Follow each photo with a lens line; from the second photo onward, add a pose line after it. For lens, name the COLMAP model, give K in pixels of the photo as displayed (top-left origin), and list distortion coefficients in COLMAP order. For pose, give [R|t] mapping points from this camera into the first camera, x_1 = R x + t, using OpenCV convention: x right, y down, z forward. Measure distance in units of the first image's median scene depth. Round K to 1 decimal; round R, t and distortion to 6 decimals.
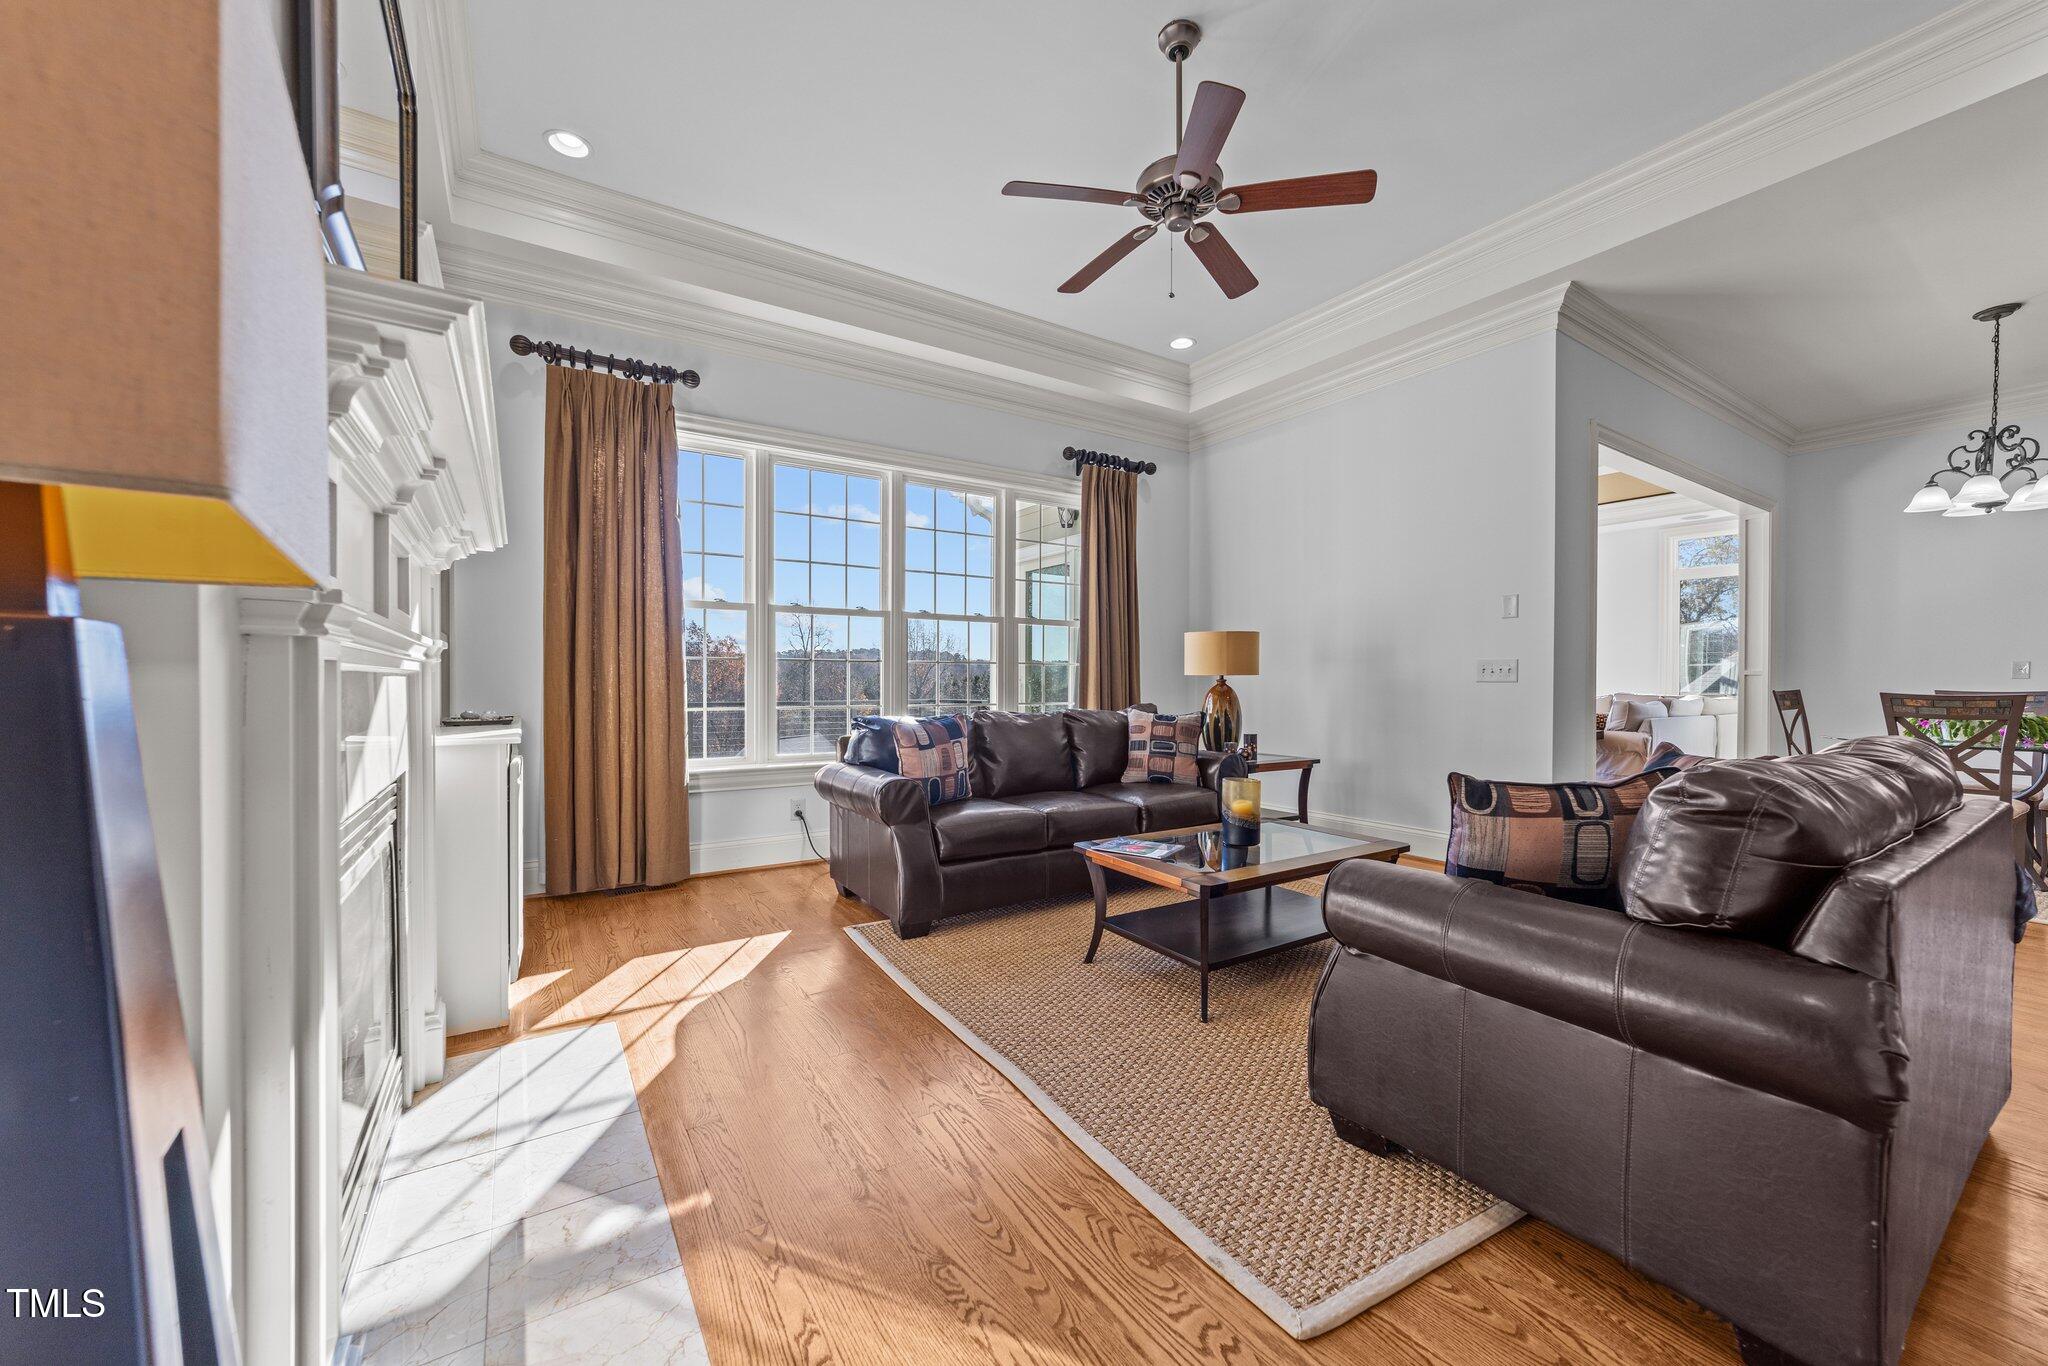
lens RADIAL K [[782.1, 0, 1008.8], [0, 782.1, 694.3], [0, 0, 1]] dist [-0.001397, 0.000473]
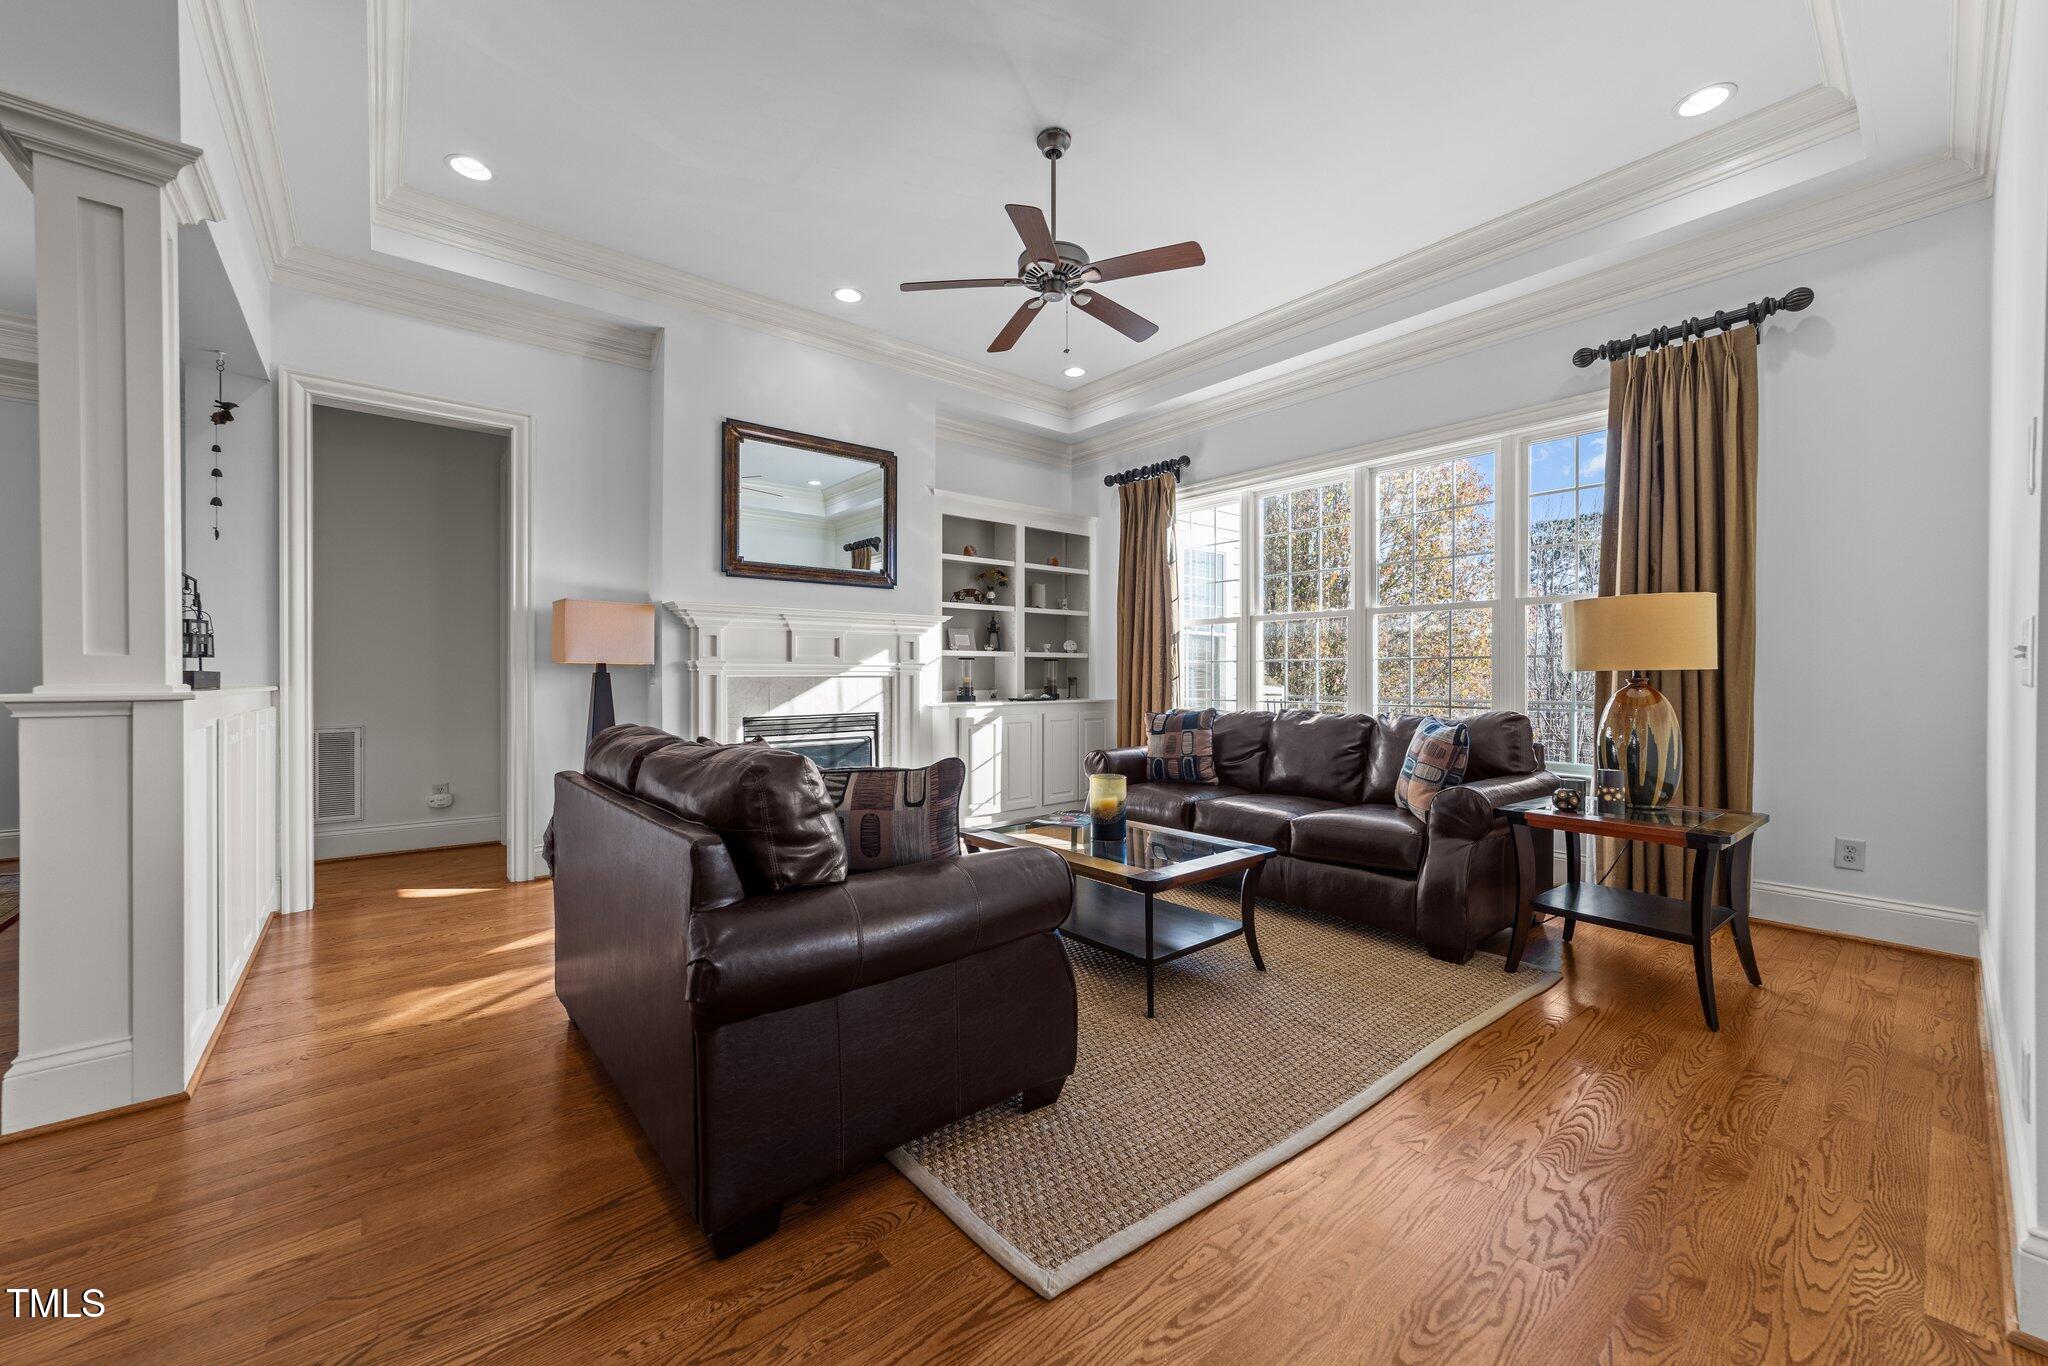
lens RADIAL K [[782.1, 0, 1028.0], [0, 782.1, 685.5], [0, 0, 1]] dist [-0.001397, 0.000473]
pose [[0.134993, -0.005312, -0.990832, 0.660012], [-0.022499, 0.999711, -0.008424, 0.005290], [0.990591, 0.023430, 0.134835, 0.384732]]
